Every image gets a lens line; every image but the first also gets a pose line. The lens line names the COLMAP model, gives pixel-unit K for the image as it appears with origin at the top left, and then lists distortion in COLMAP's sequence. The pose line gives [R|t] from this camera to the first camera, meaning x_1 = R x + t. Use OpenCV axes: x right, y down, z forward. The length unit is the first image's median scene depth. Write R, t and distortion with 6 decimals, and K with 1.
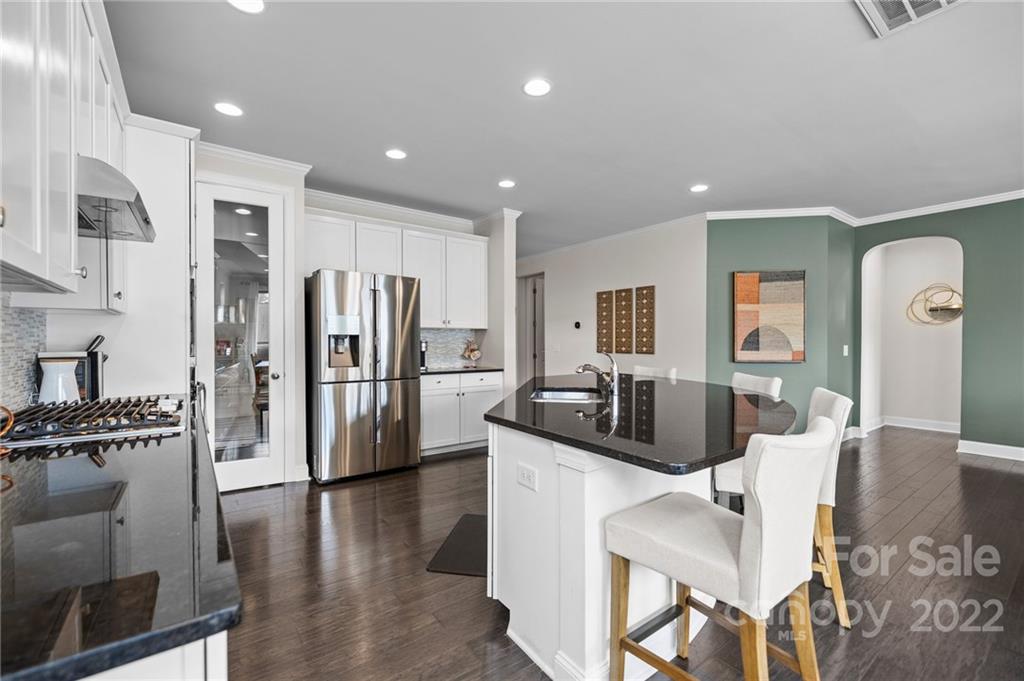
lens RADIAL K [[432.0, 0, 511.8], [0, 432.0, 344.1], [0, 0, 1]] dist [-0.001917, -0.000059]
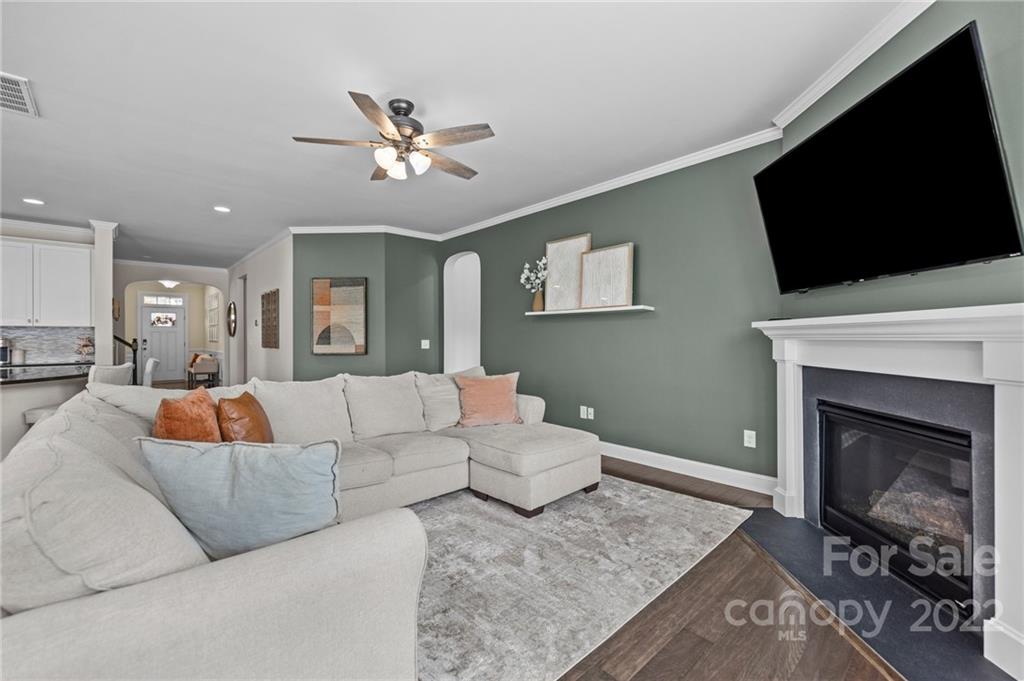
lens RADIAL K [[432.0, 0, 511.7], [0, 432.0, 338.6], [0, 0, 1]] dist [-0.001917, -0.000059]
pose [[0.994419, -0.004573, 0.105407, 0.944914], [0.004796, 0.999987, -0.001871, 0.002655], [-0.105397, 0.002366, 0.994427, -0.235439]]
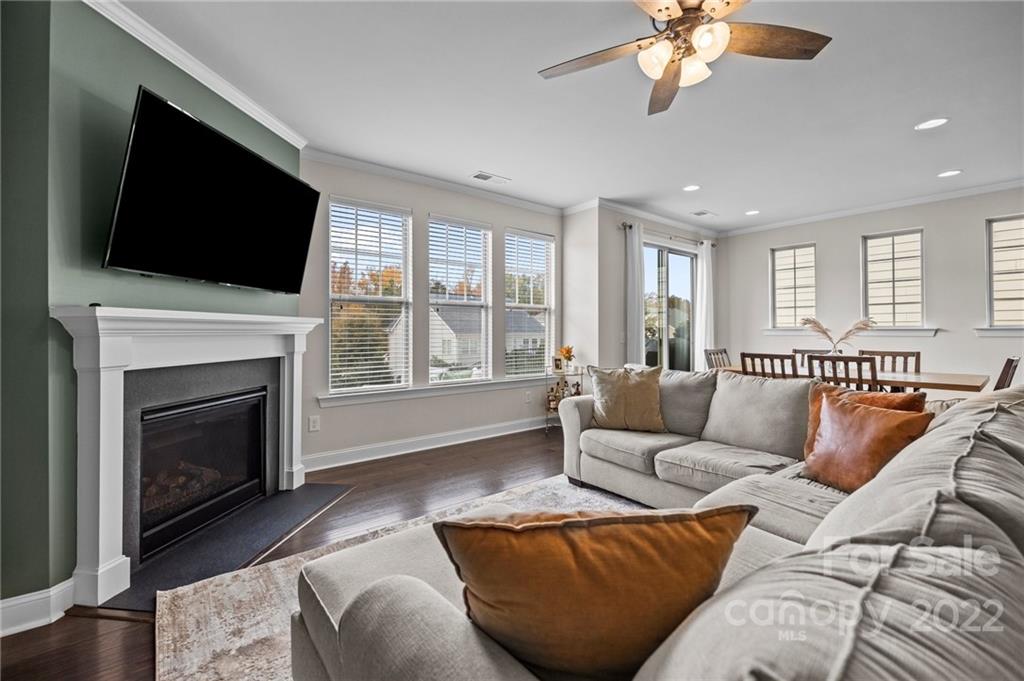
lens RADIAL K [[432.0, 0, 511.7], [0, 432.0, 329.4], [0, 0, 1]] dist [-0.001917, -0.000059]
pose [[-0.999793, 0.001270, -0.020292, 1.011431], [0.001326, 0.999995, -0.002728, 0.000486], [0.020288, -0.002754, -0.999790, 0.721013]]
